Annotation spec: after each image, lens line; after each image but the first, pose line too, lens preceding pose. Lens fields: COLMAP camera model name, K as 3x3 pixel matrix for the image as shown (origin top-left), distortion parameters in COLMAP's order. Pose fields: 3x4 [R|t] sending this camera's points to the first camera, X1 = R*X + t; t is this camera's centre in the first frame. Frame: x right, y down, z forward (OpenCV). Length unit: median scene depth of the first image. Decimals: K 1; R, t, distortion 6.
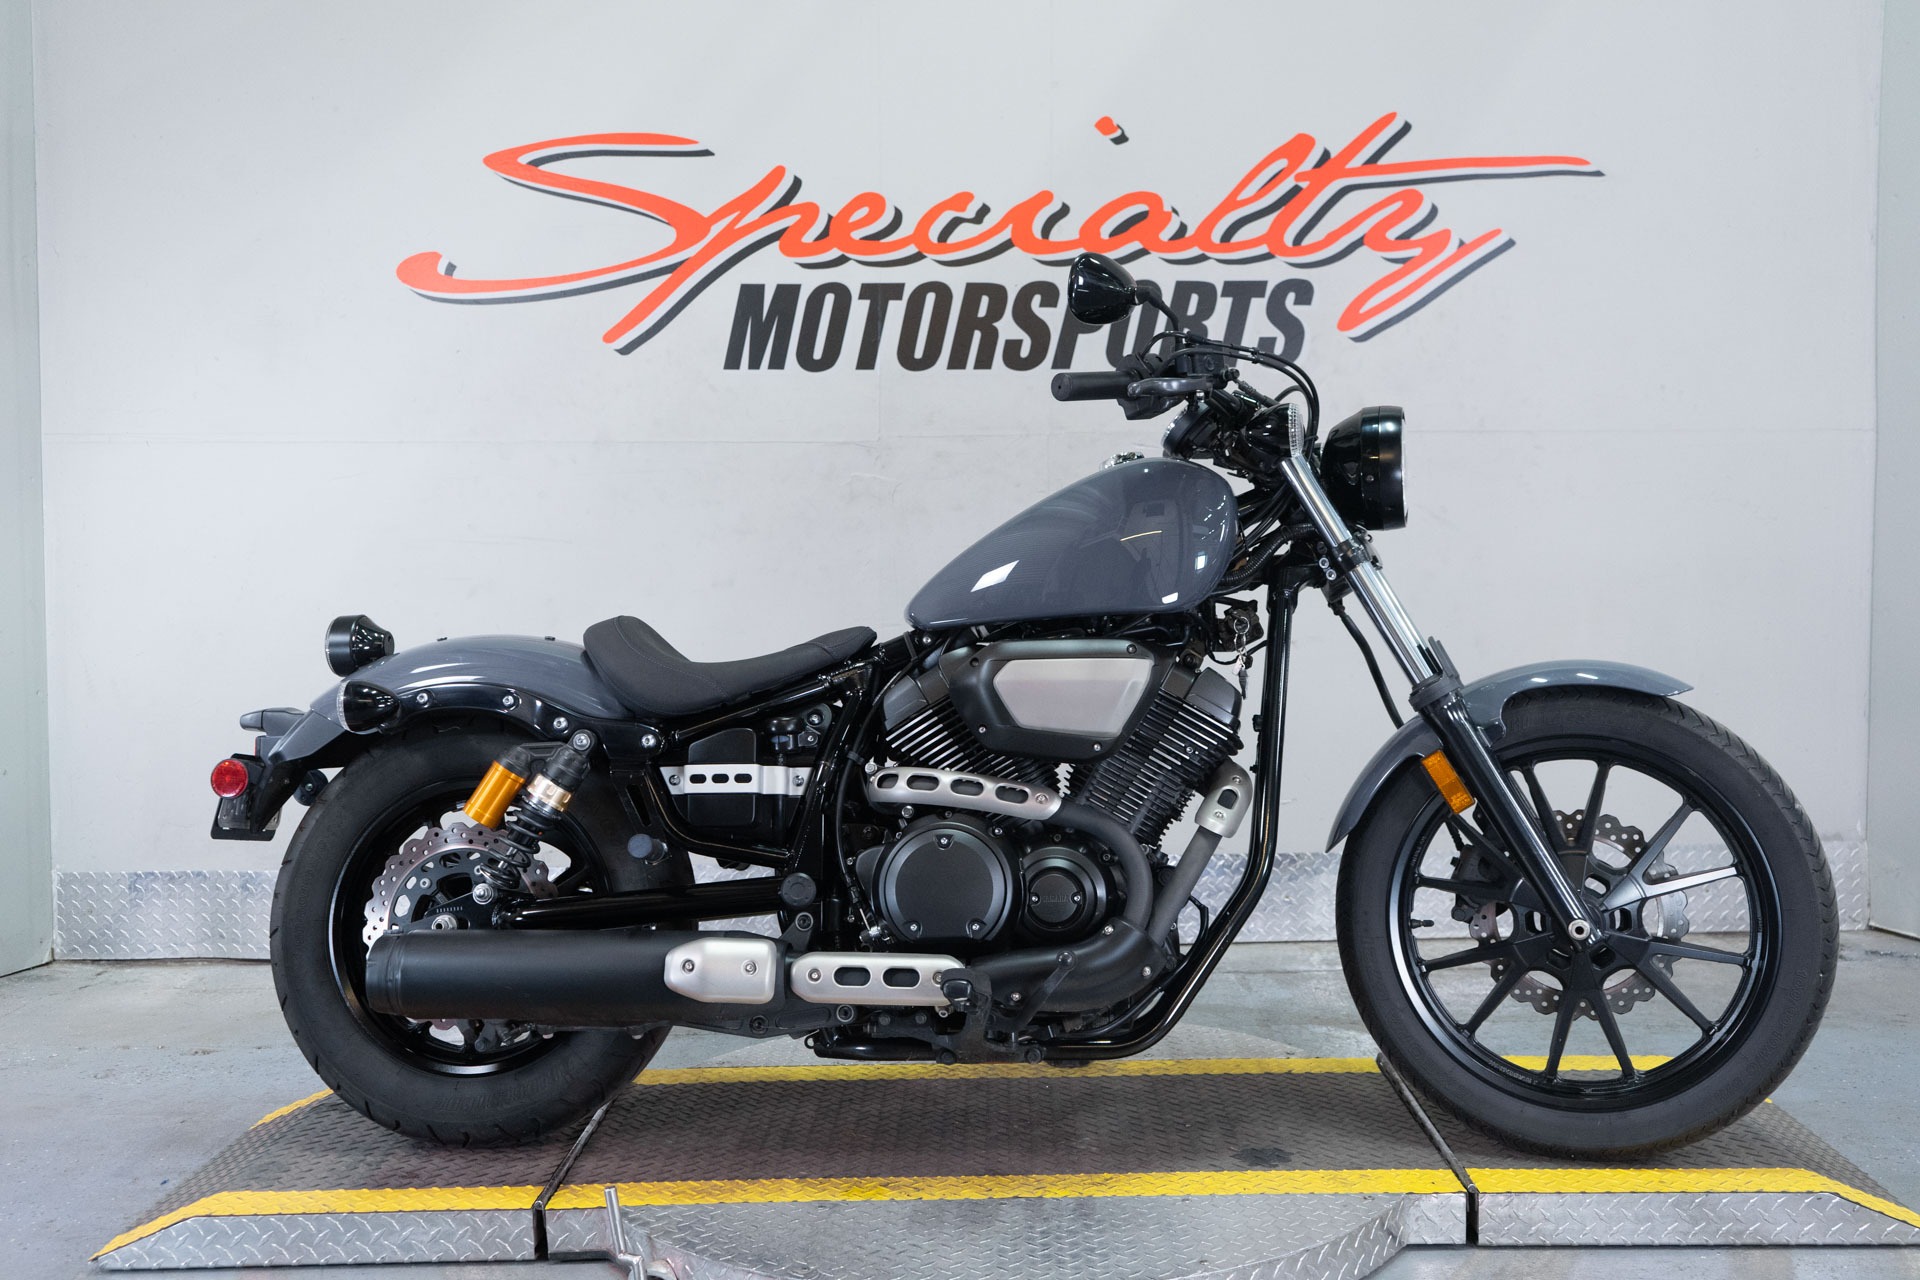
lens RADIAL K [[1815.5, 0, 960.0], [0, 1815.5, 640.0], [0, 0, 1]] dist [0.001844, 0.003936]
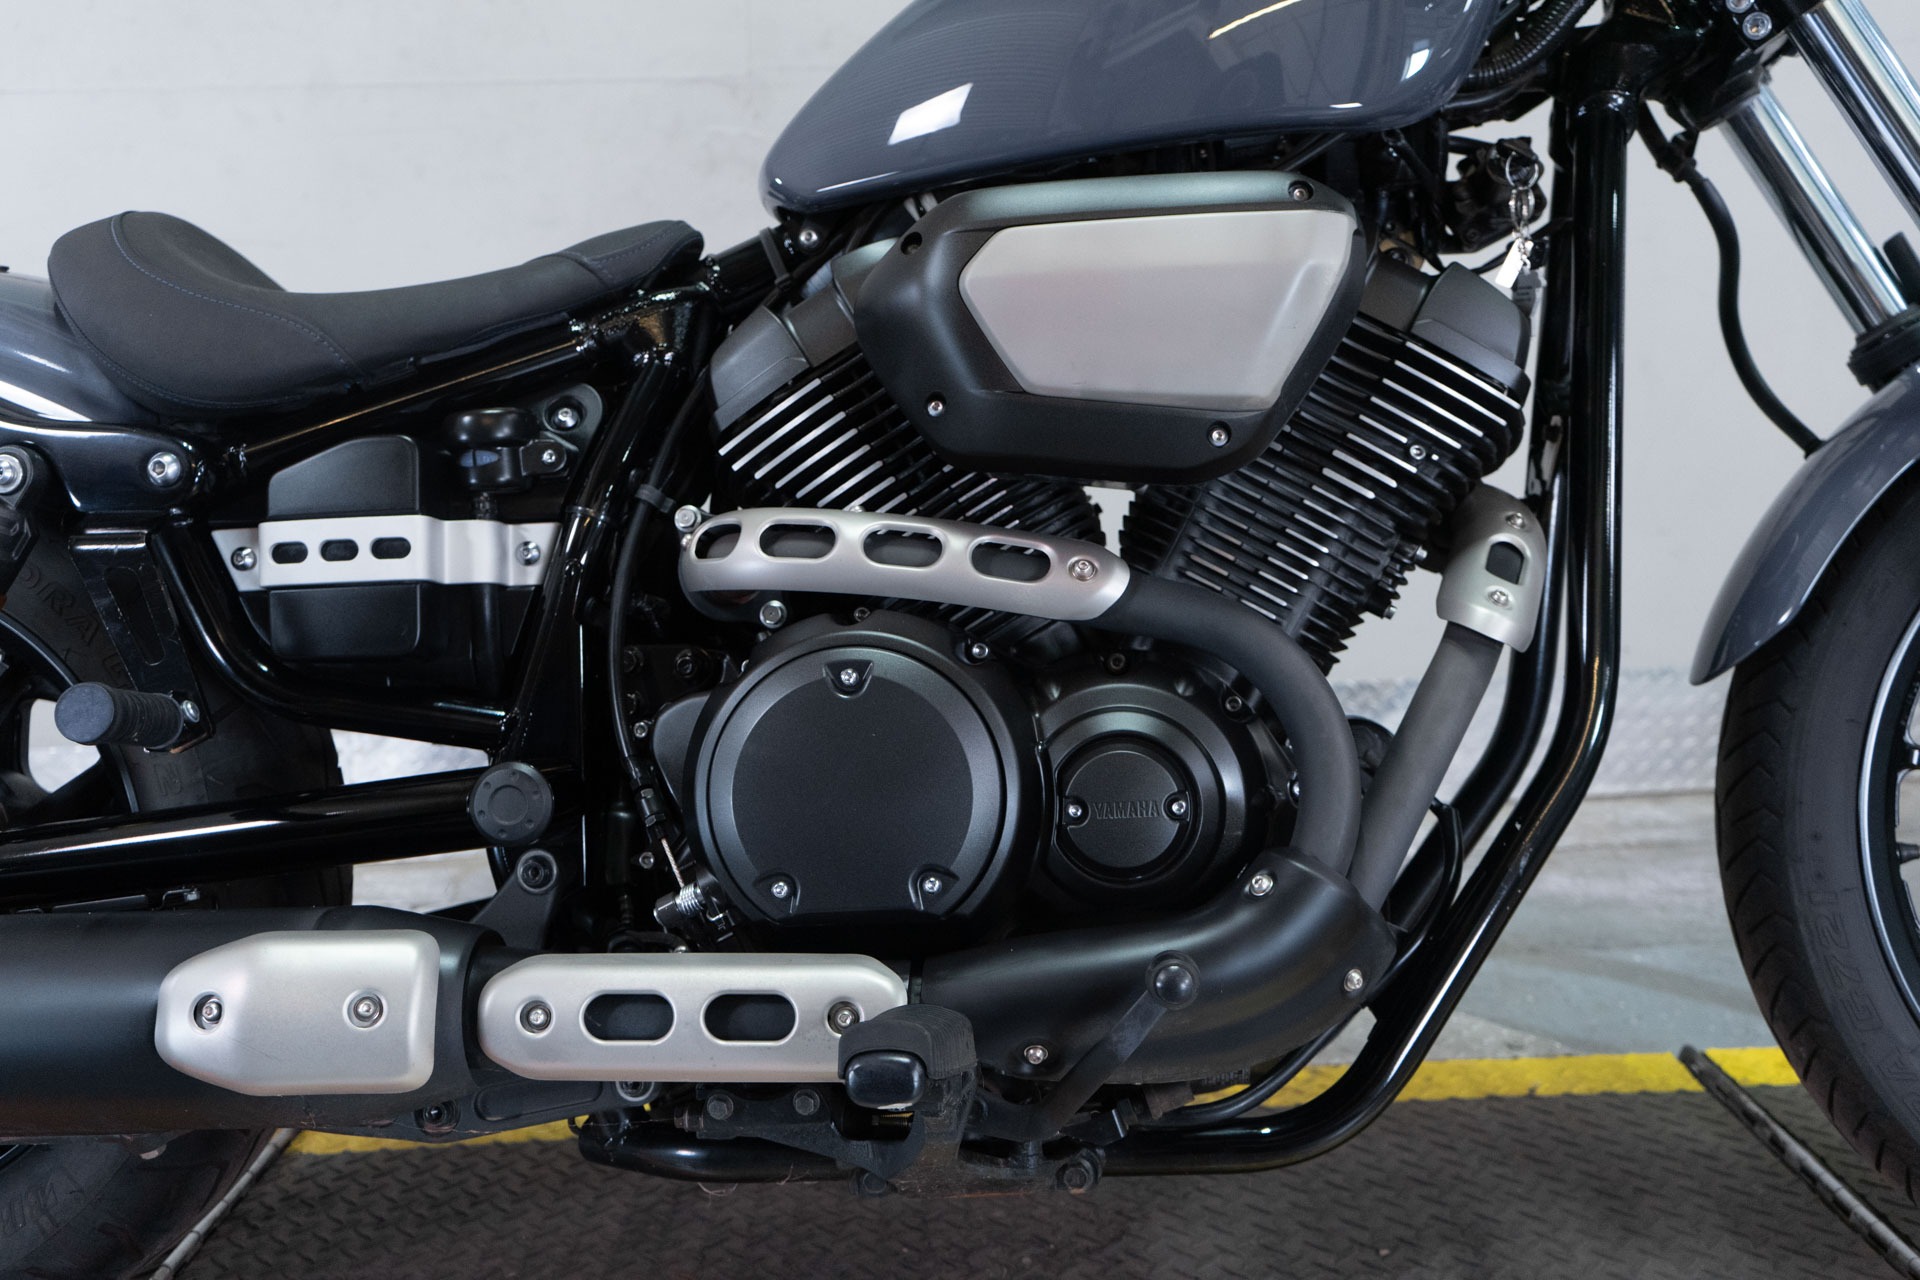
lens RADIAL K [[1750.3, 0, 960.0], [0, 1750.3, 640.0], [0, 0, 1]] dist [0.001520, 0.003461]
pose [[0.999337, -0.028046, 0.023238, 0.006975], [0.025929, 0.995882, 0.086872, 0.066469], [-0.025578, -0.086211, 0.995948, 0.586390]]
